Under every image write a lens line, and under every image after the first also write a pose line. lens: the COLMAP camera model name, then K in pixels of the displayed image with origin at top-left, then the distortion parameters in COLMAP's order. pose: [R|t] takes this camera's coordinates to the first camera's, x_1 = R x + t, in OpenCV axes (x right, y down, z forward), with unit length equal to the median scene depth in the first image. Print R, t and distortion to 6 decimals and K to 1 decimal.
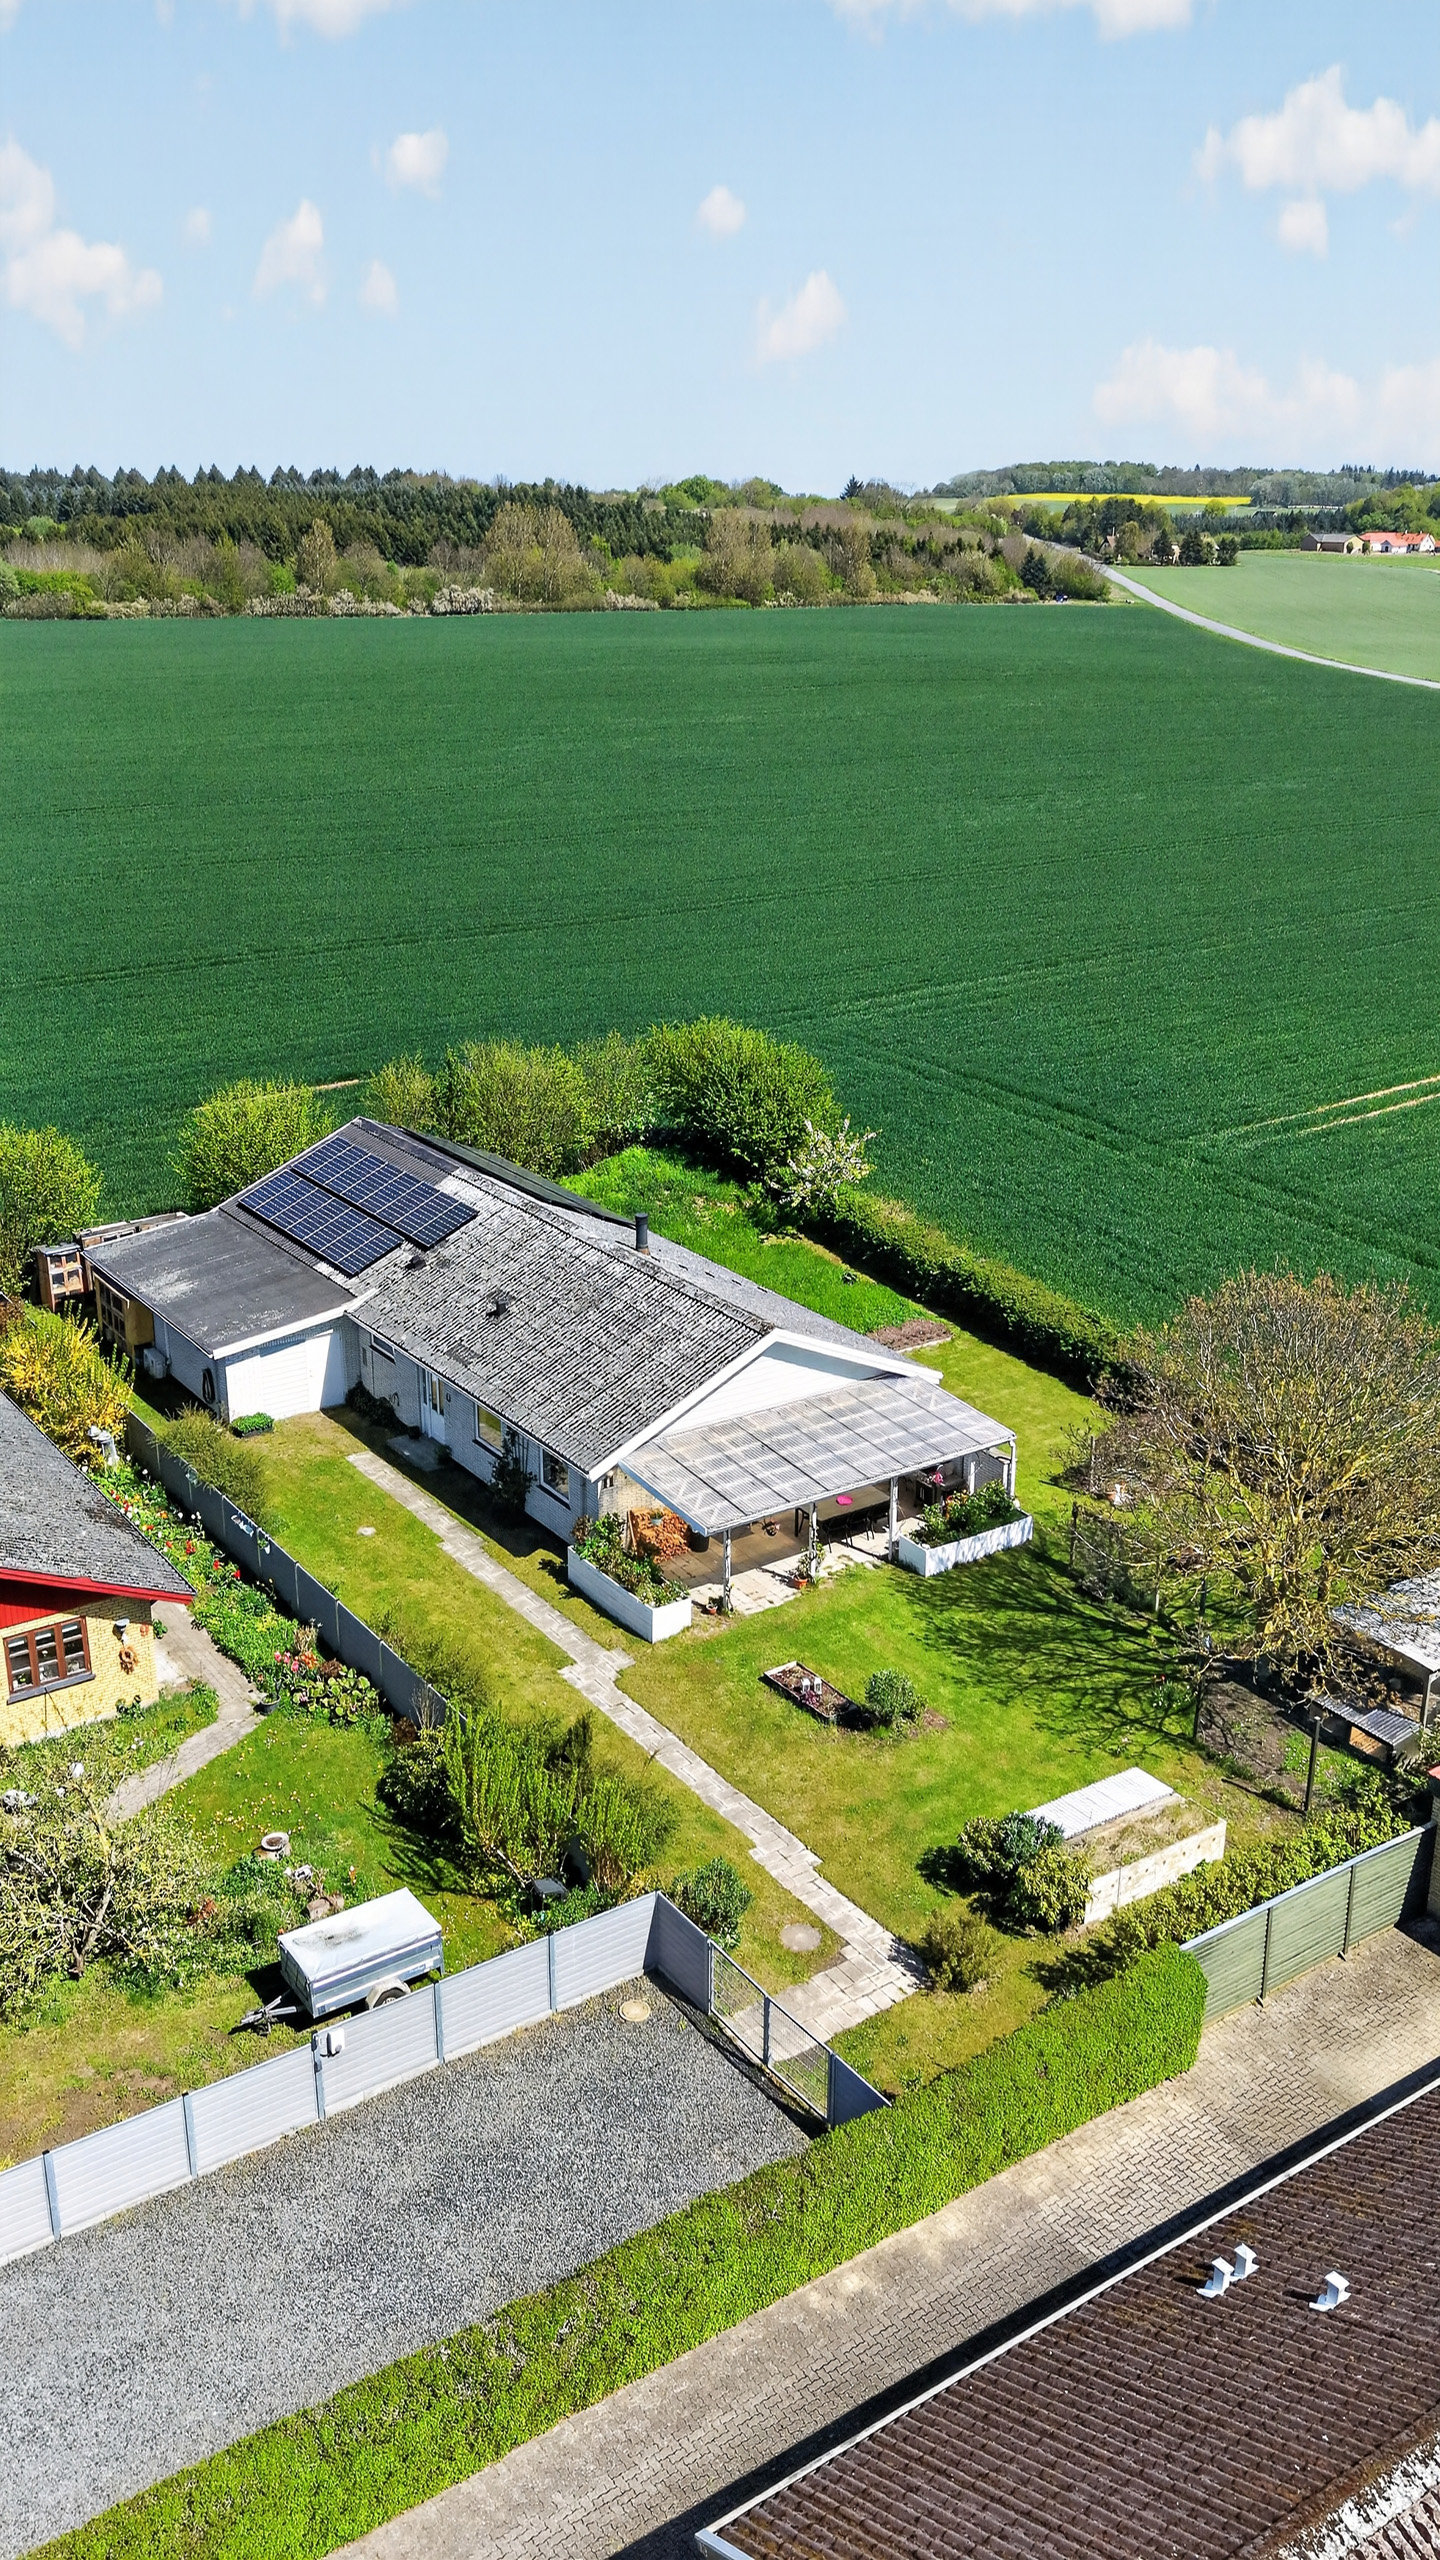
lens RADIAL K [[2131.9, 0, 720.0], [0, 2131.9, 1280.0], [0, 0, 1]] dist [0.151786, -0.412185]
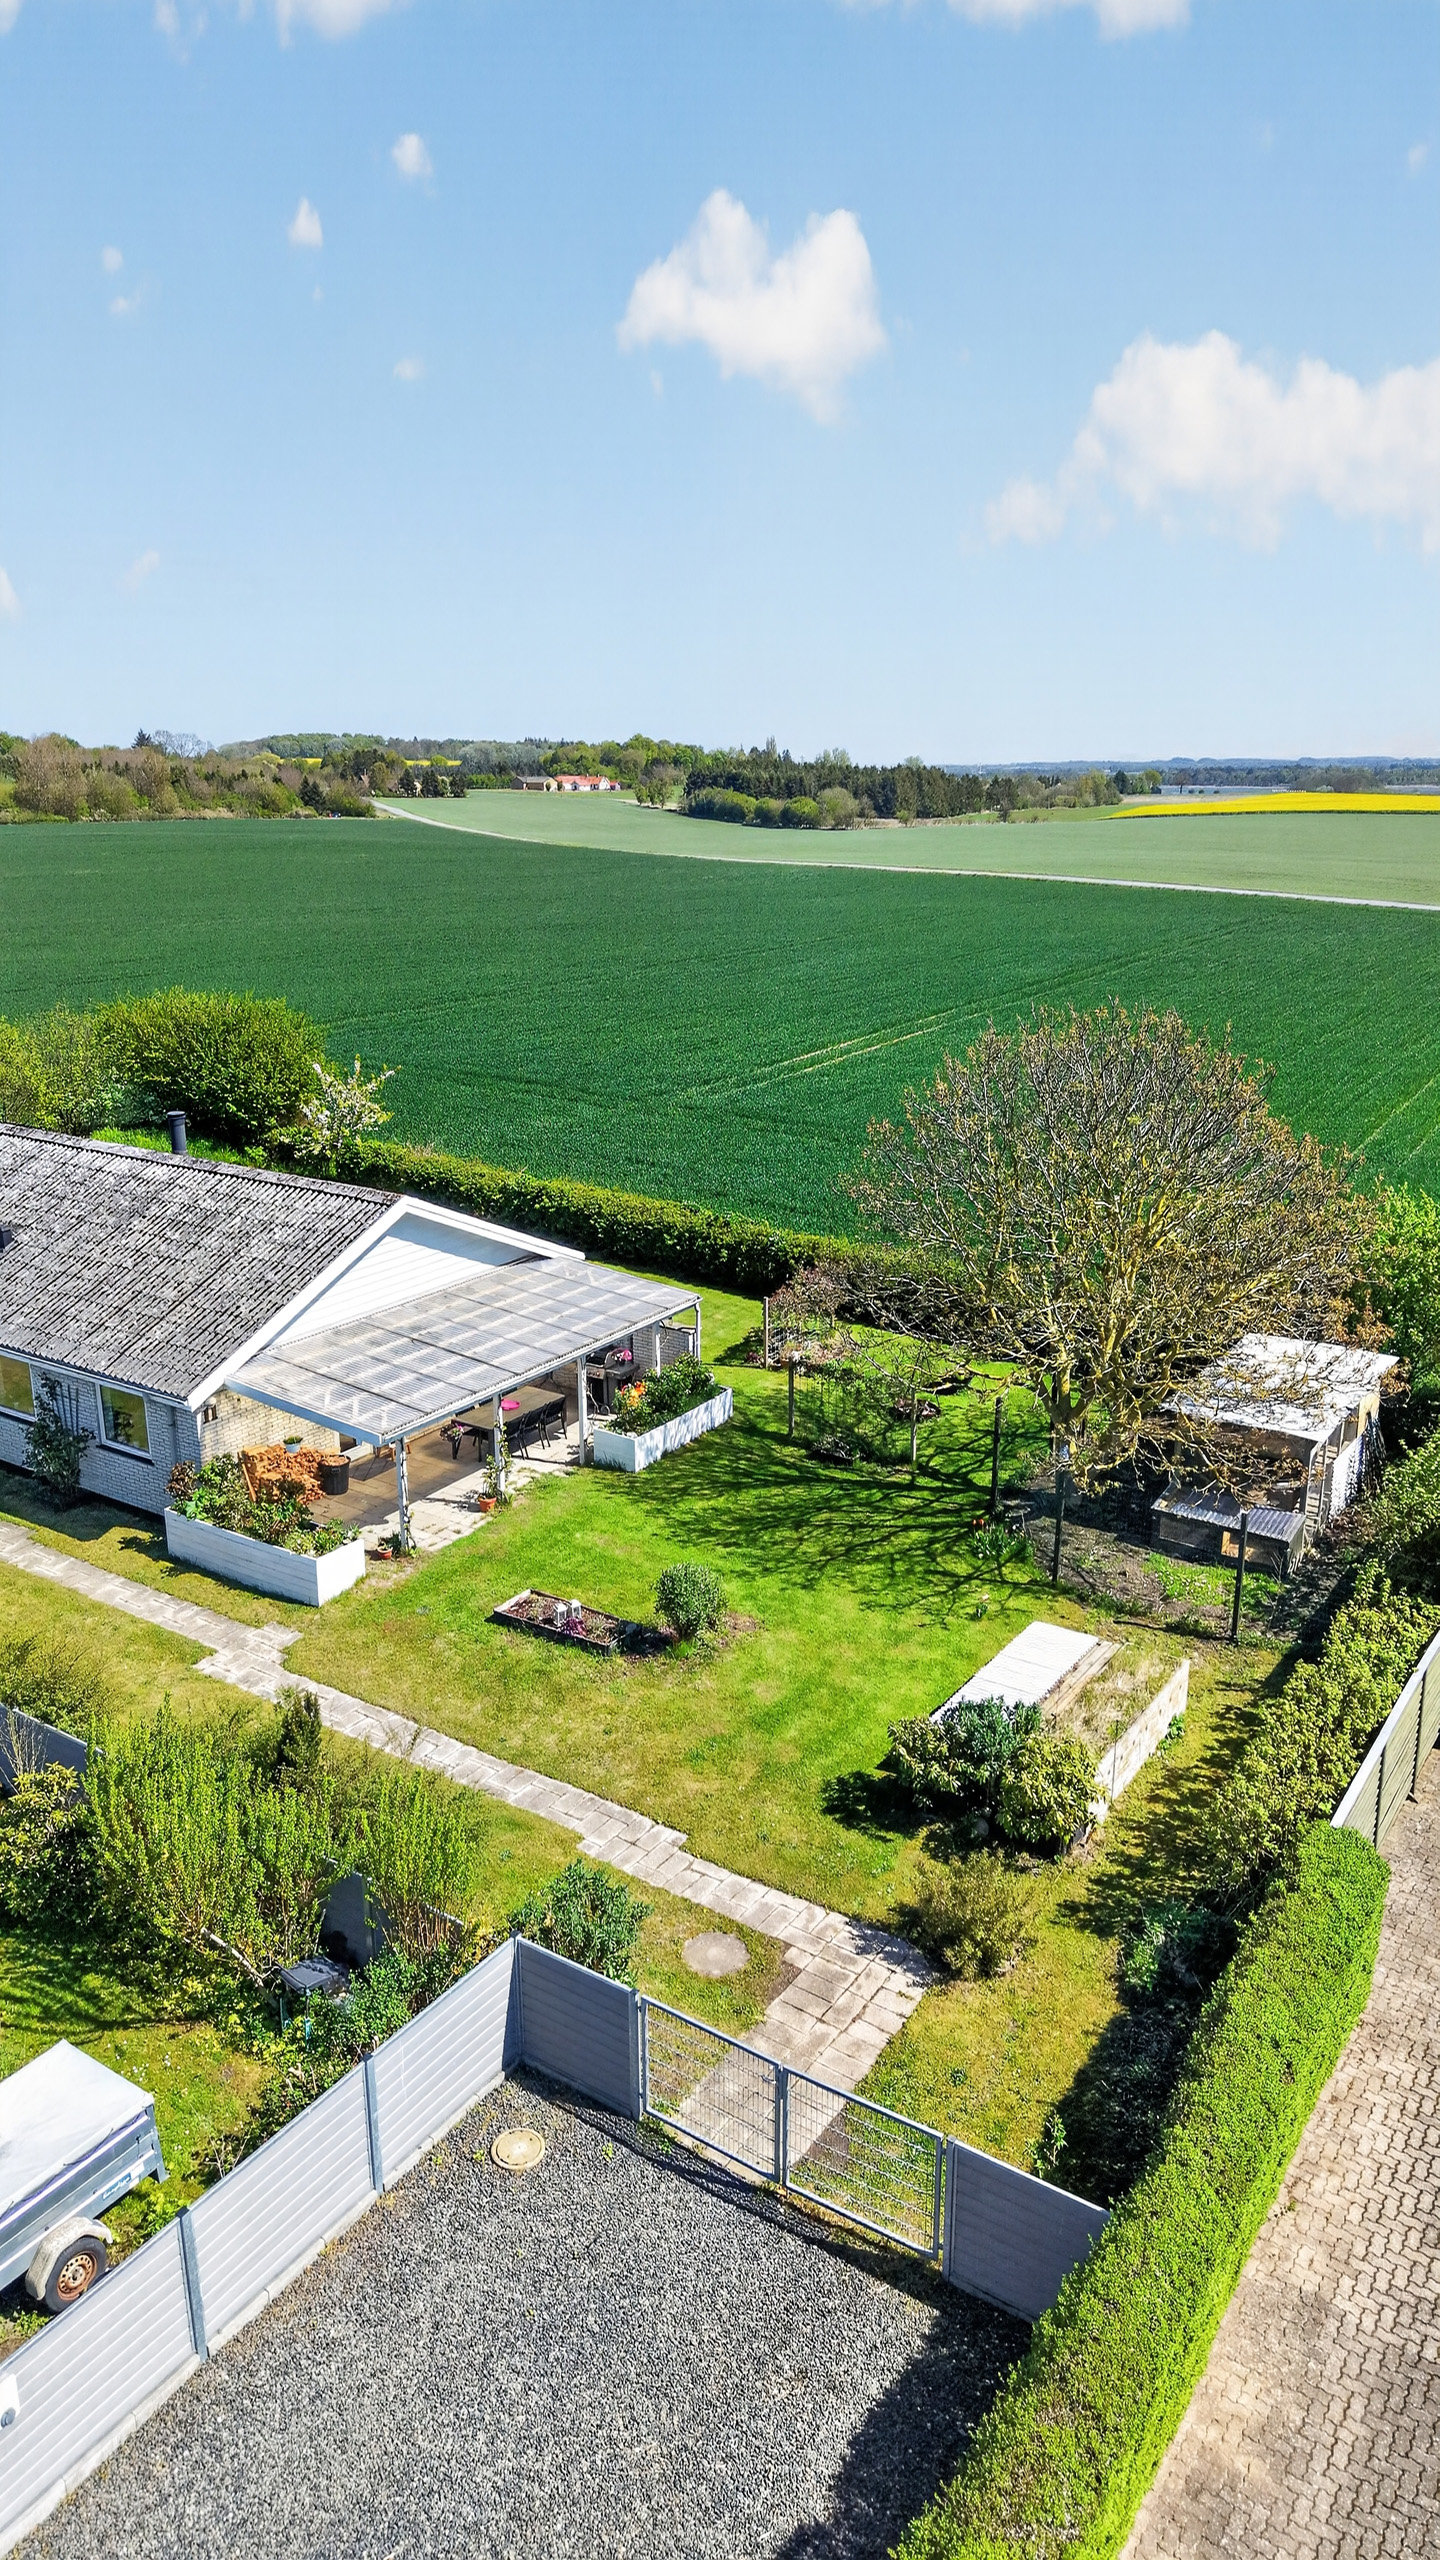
lens RADIAL K [[1696.4, 0, 720.0], [0, 1696.4, 1280.0], [0, 0, 1]] dist [0.138684, -0.348772]
pose [[0.930785, -0.113112, 0.347627, -0.079793], [0.133287, 0.990474, -0.034596, 0.083053], [-0.340402, 0.078536, 0.936994, 0.339464]]
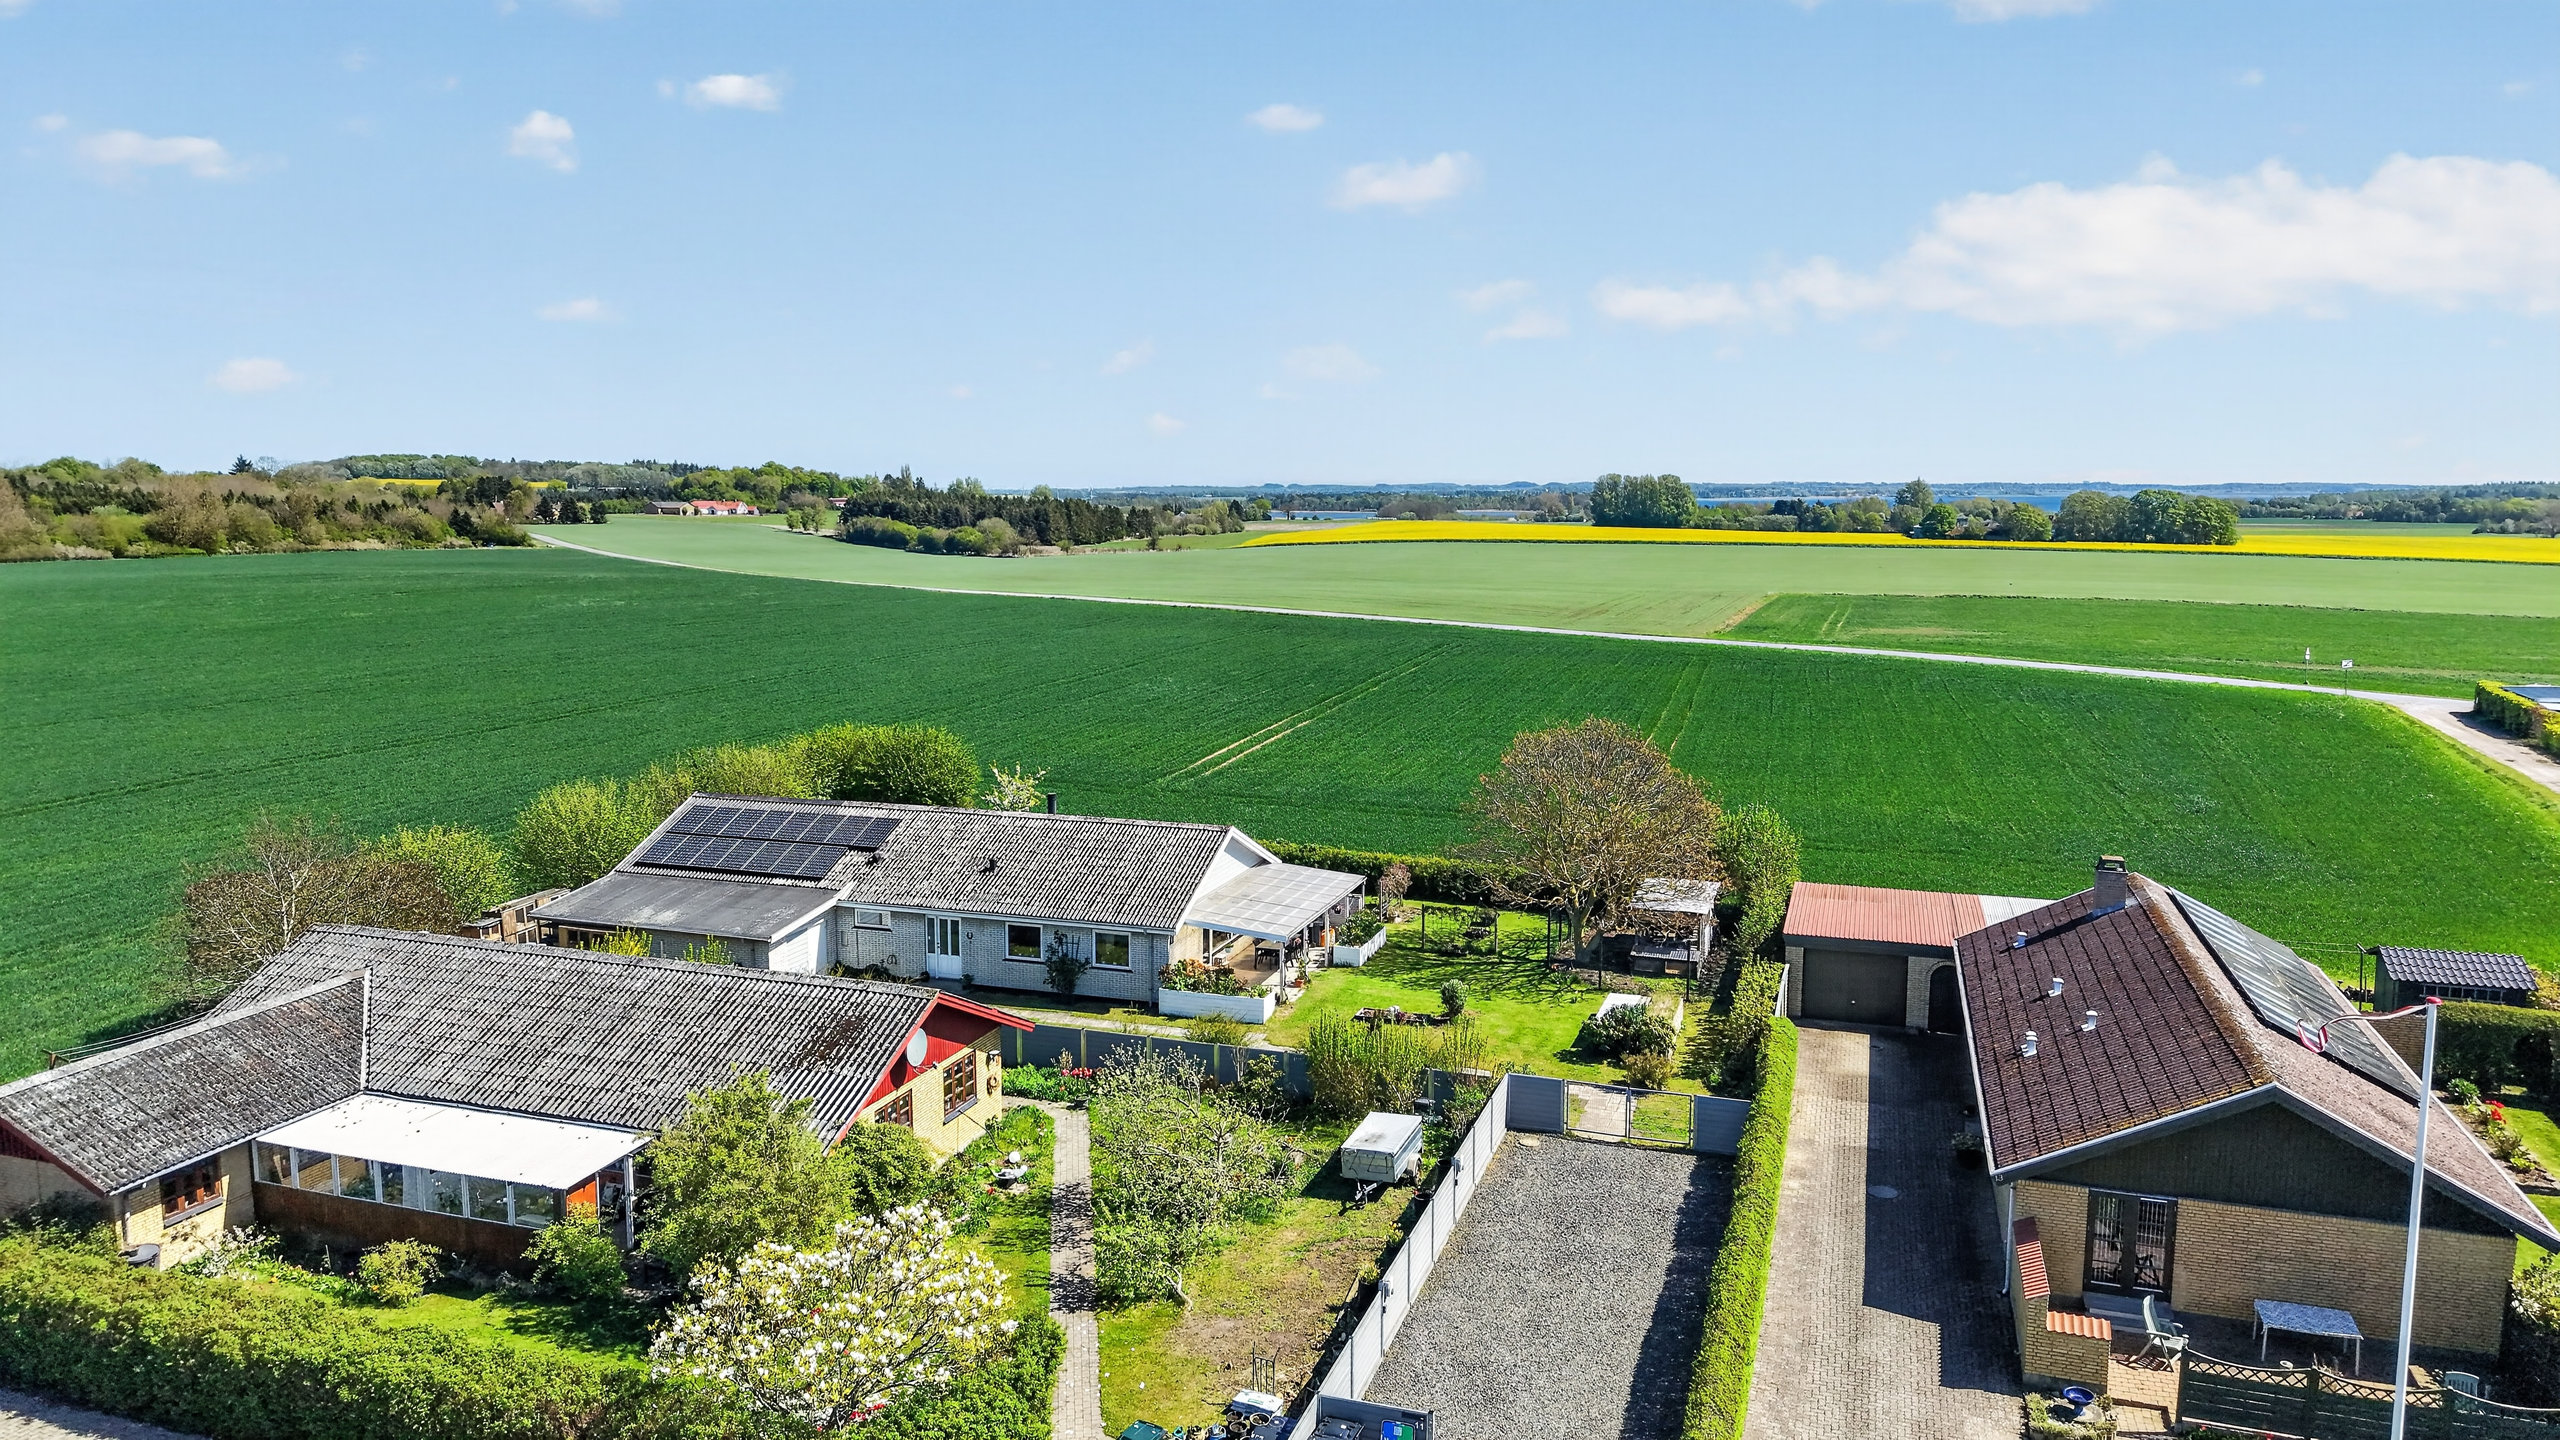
lens RADIAL K [[1708.9, 0, 1280.0], [0, 1708.9, 720.0], [0, 0, 1]] dist [0.042878, -0.065778]
pose [[0.807276, -0.082777, 0.584340, -0.579173], [0.204123, 0.968170, -0.144850, 0.118161], [-0.553750, 0.236211, 0.798477, 0.014562]]
